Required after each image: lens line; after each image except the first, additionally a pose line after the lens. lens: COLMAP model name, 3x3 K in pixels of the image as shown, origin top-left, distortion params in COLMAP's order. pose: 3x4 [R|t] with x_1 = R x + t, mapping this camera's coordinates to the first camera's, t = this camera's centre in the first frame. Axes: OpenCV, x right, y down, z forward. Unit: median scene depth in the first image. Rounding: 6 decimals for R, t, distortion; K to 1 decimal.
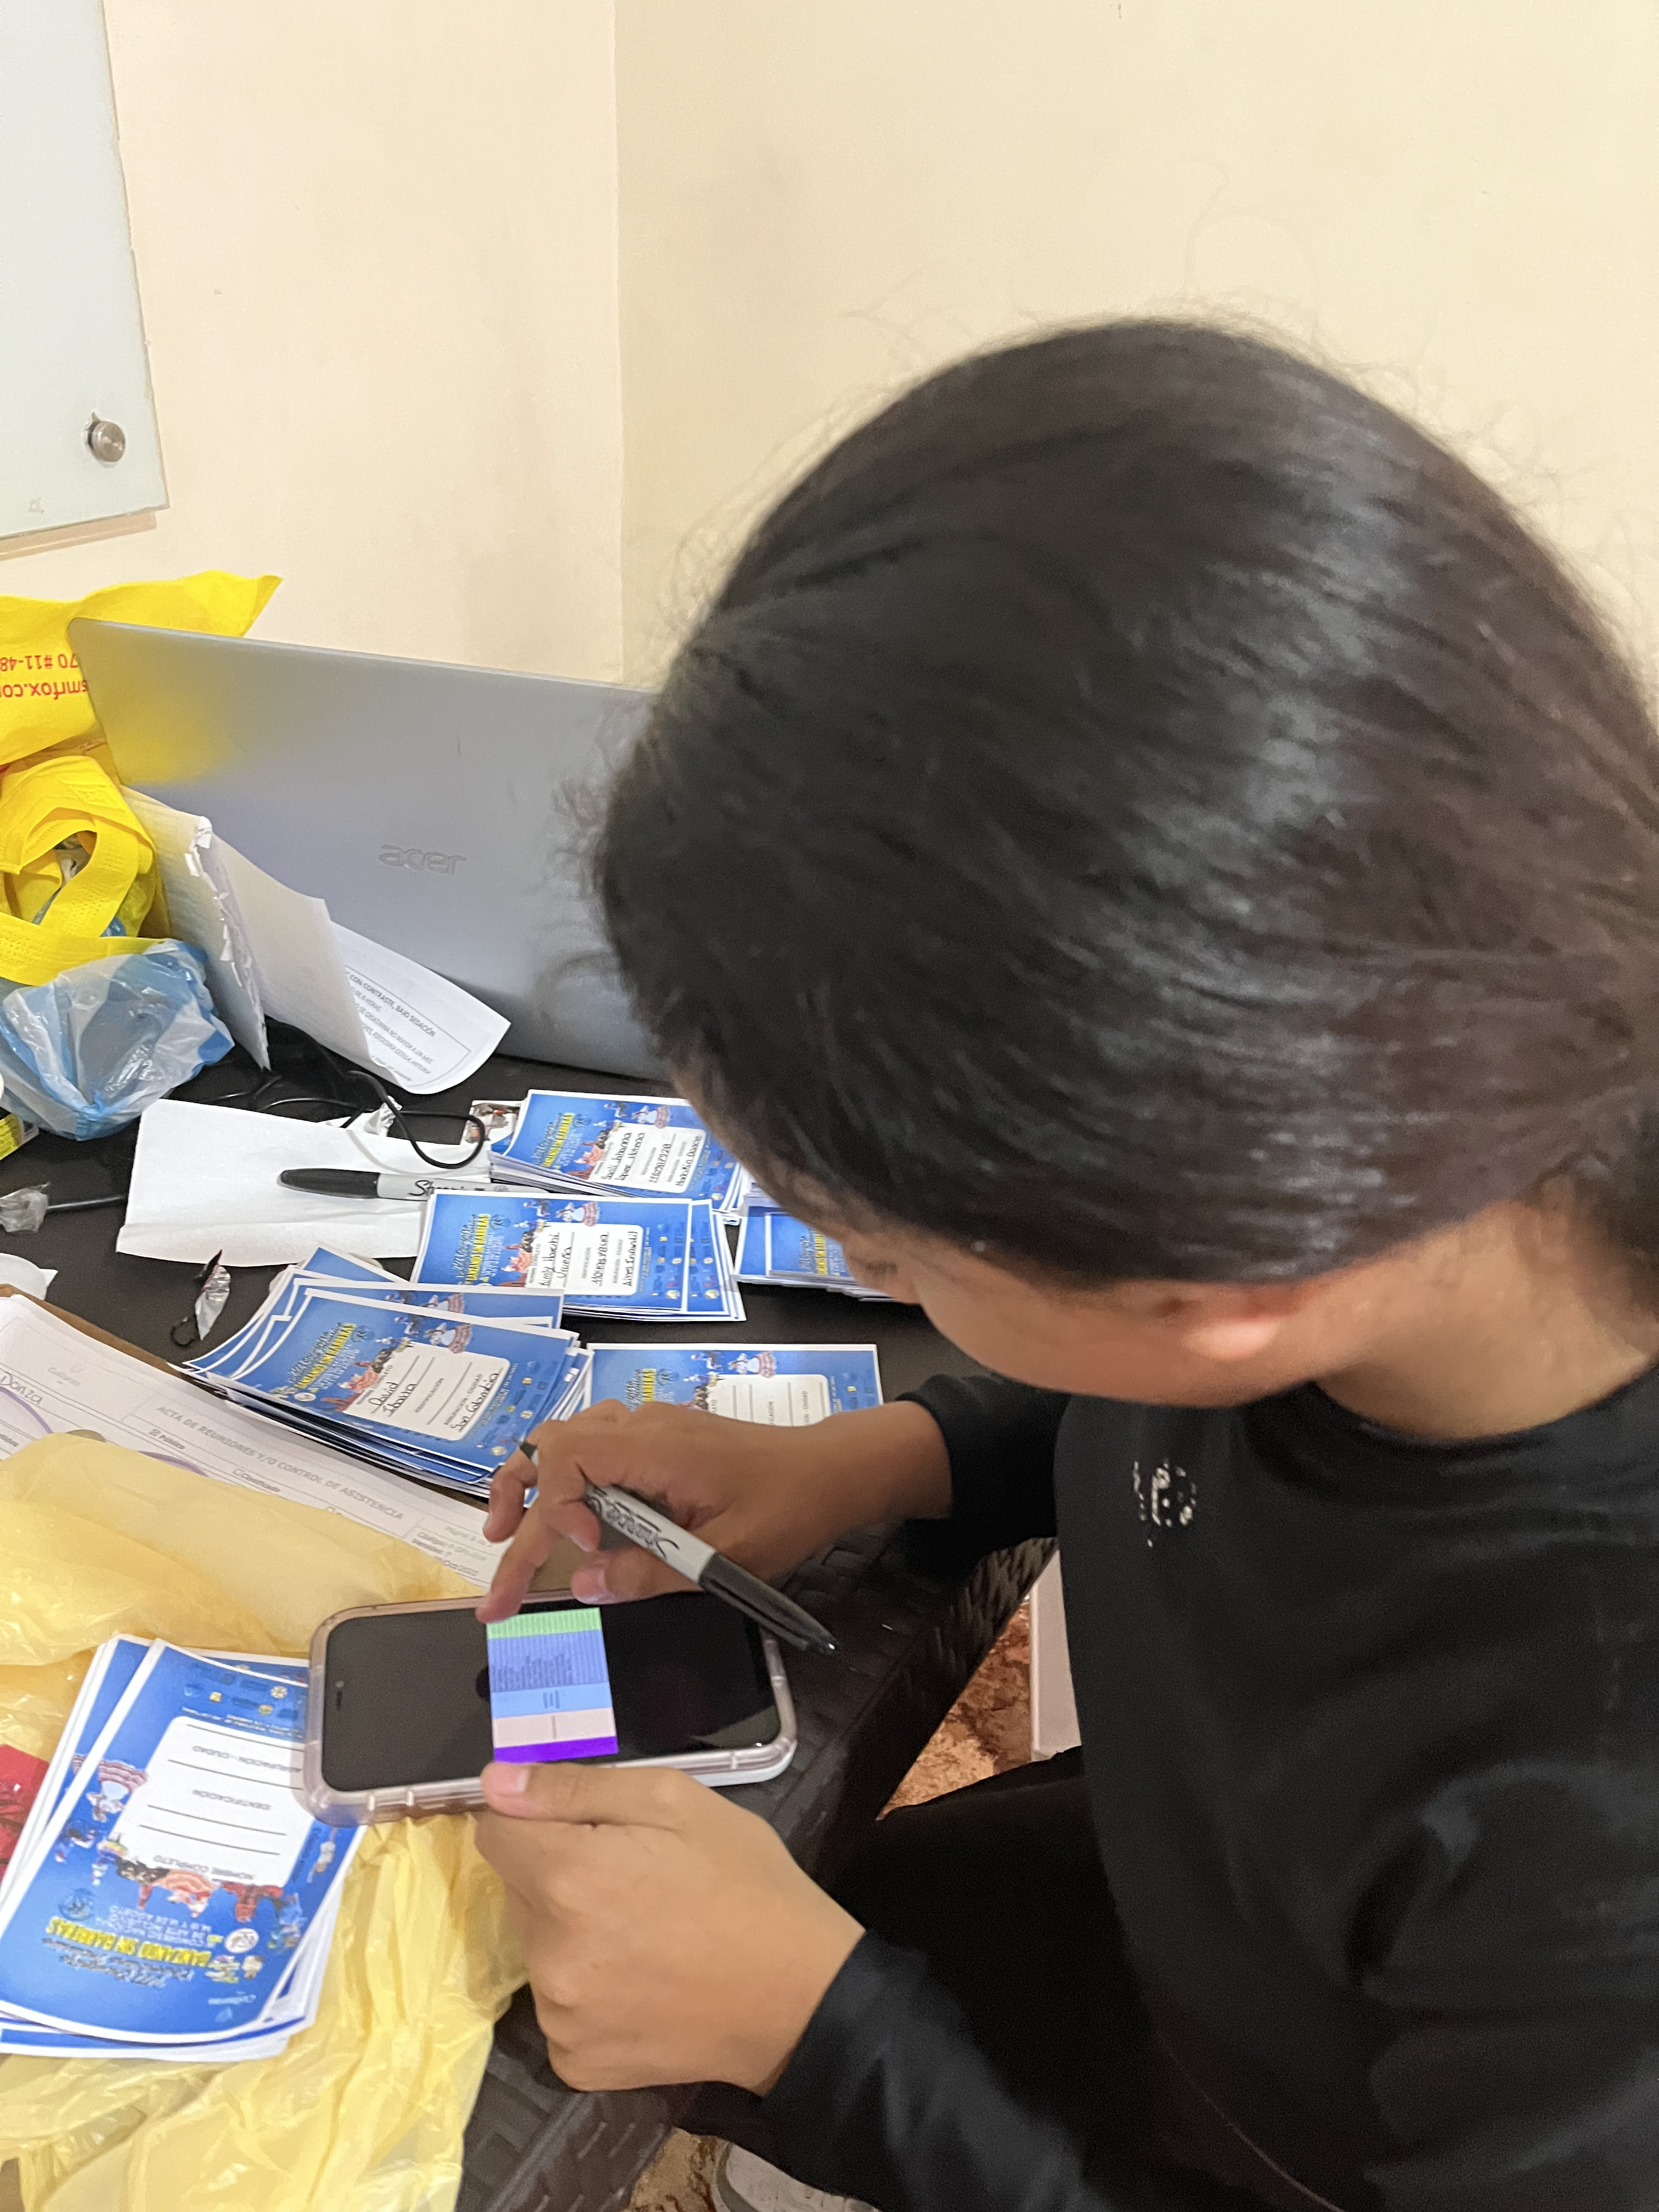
lens RADIAL K [[1690.9, 0, 898.8], [0, 1690.9, 1100.5], [0, 0, 1]] dist [0.053004, -0.075890]
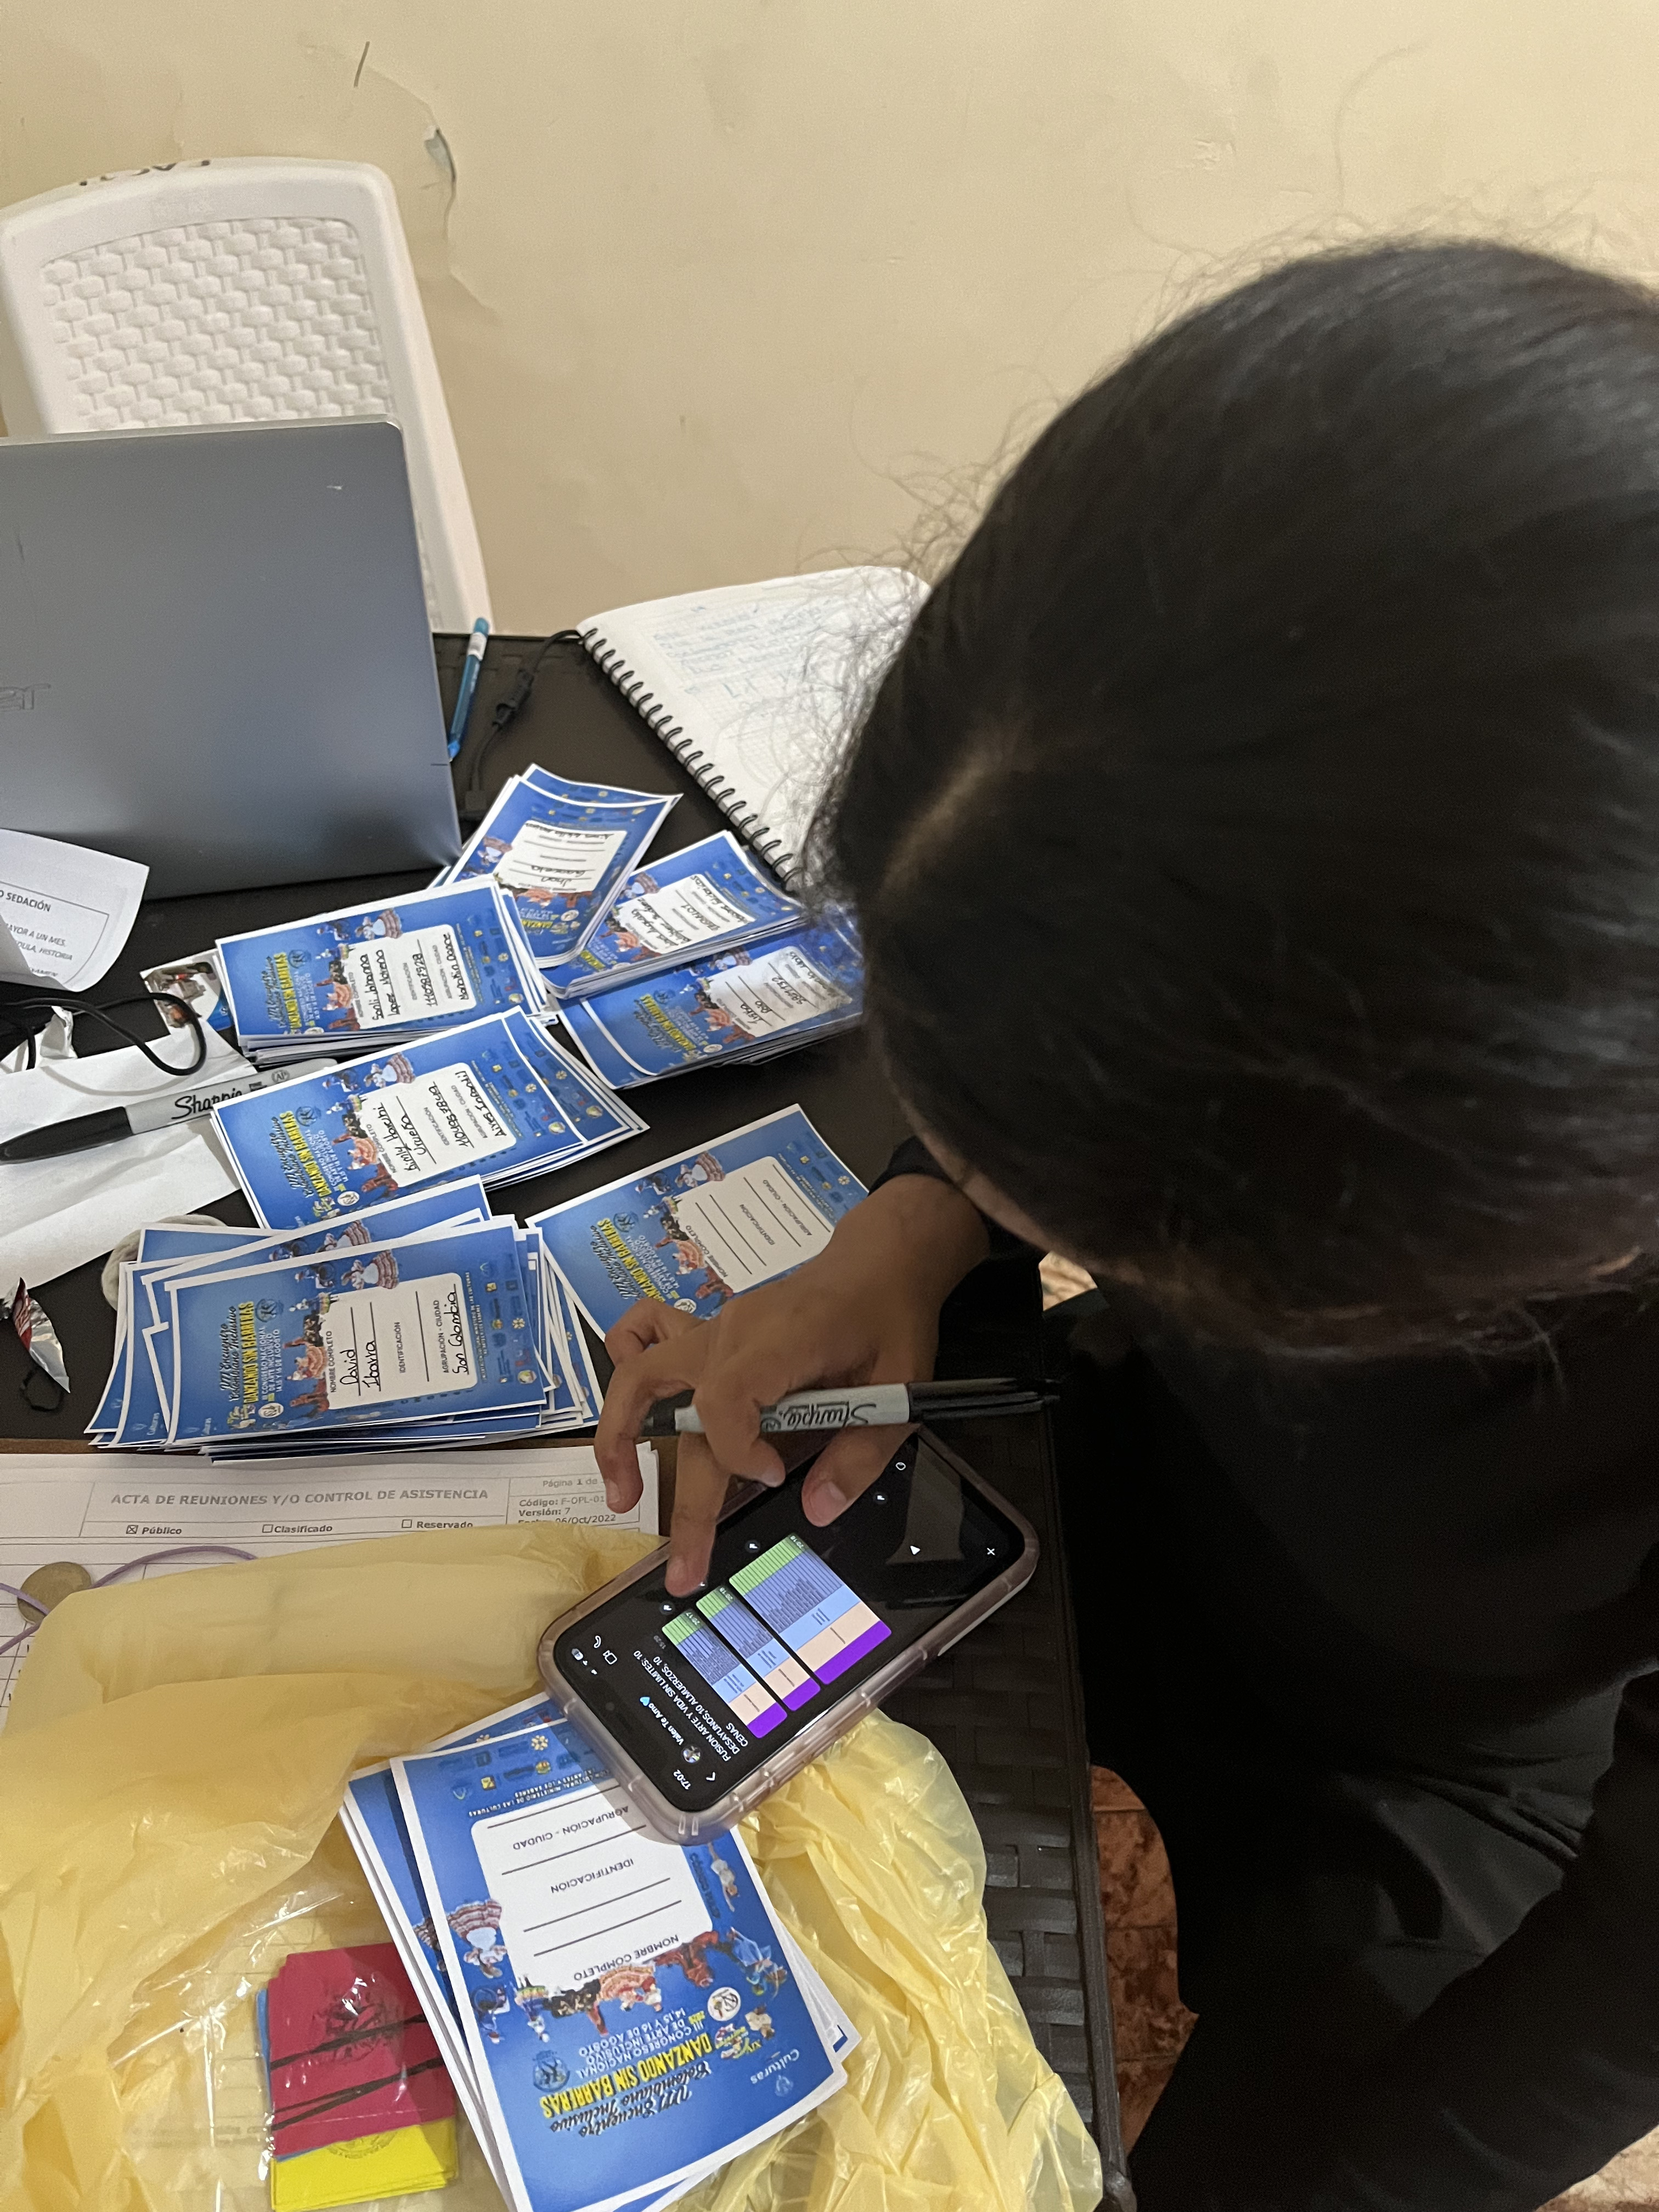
lens RADIAL K [[1690.9, 0, 883.6], [0, 1690.9, 1044.0], [0, 0, 1]] dist [0.053004, -0.075890]
pose [[0.876265, -0.332790, 0.348439, -0.299528], [0.236464, 0.927104, 0.290797, -0.156056], [-0.419814, -0.172422, 0.891082, 0.149782]]
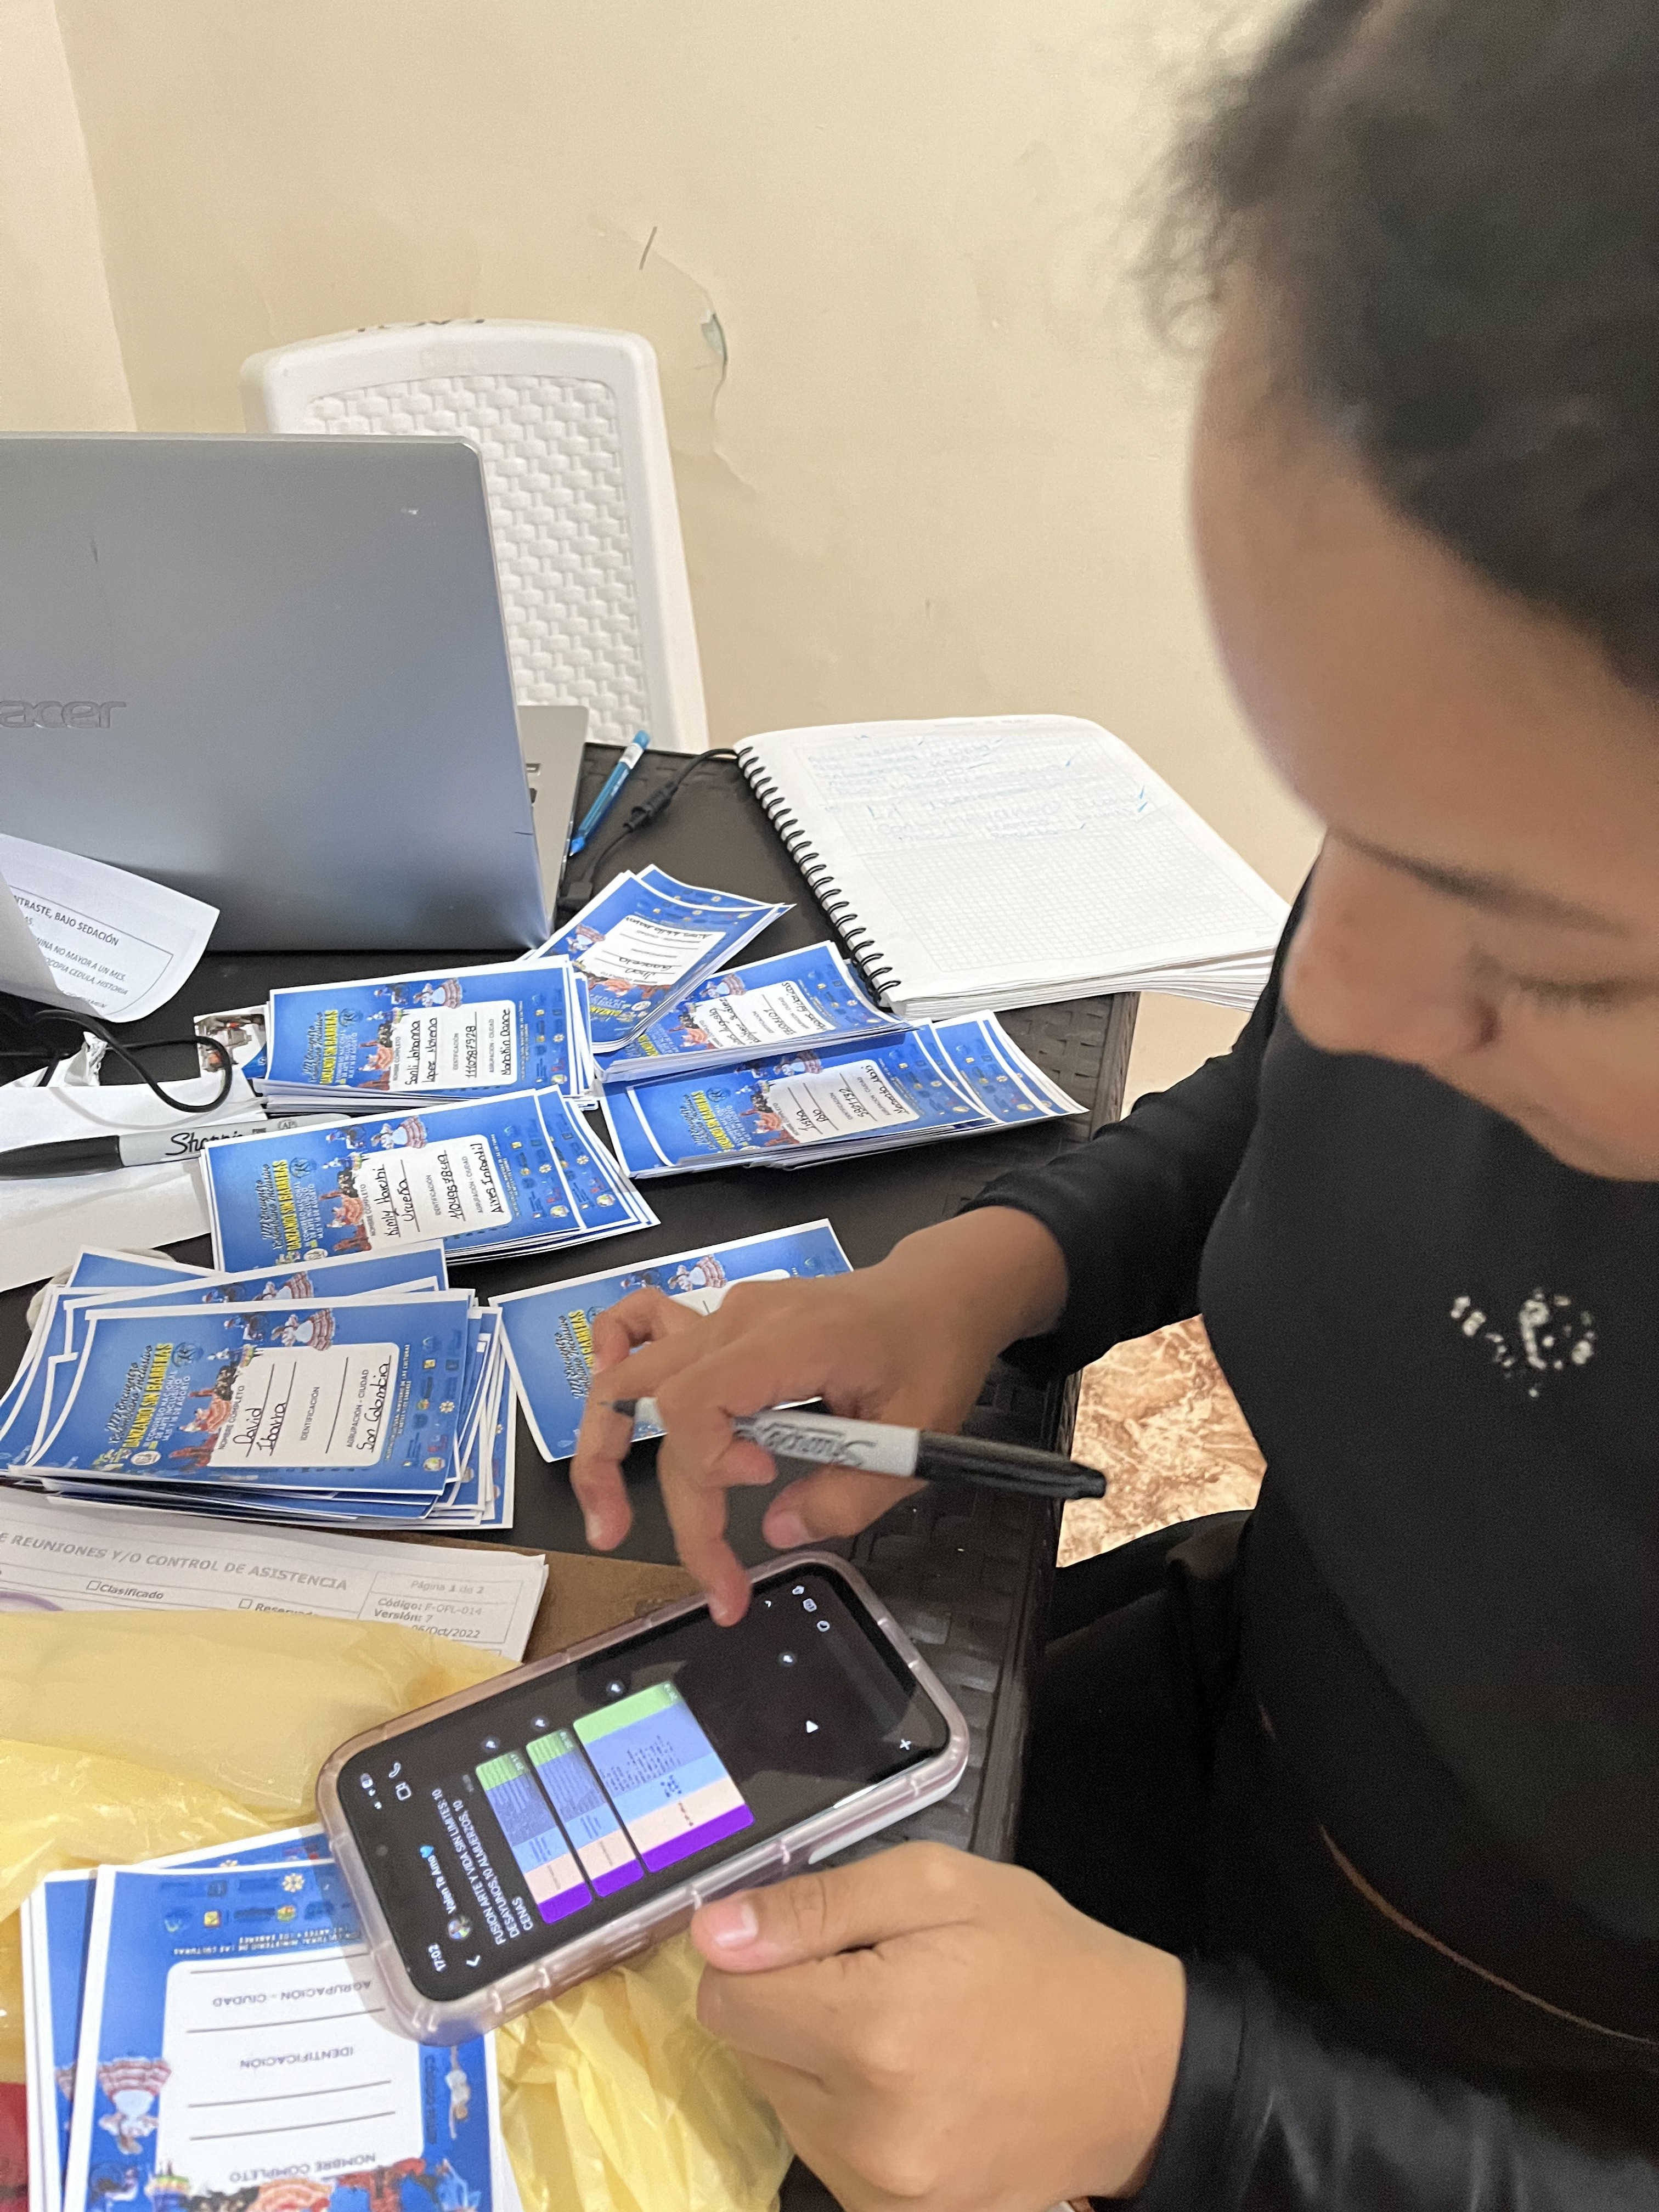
lens RADIAL K [[1690.9, 0, 894.5], [0, 1690.9, 1075.3], [0, 0, 1]] dist [0.053004, -0.075890]
pose [[0.950726, -0.194857, 0.241146, -0.175261], [0.165375, 0.976644, 0.137176, -0.035172], [-0.262243, -0.090537, 0.960745, 0.202839]]
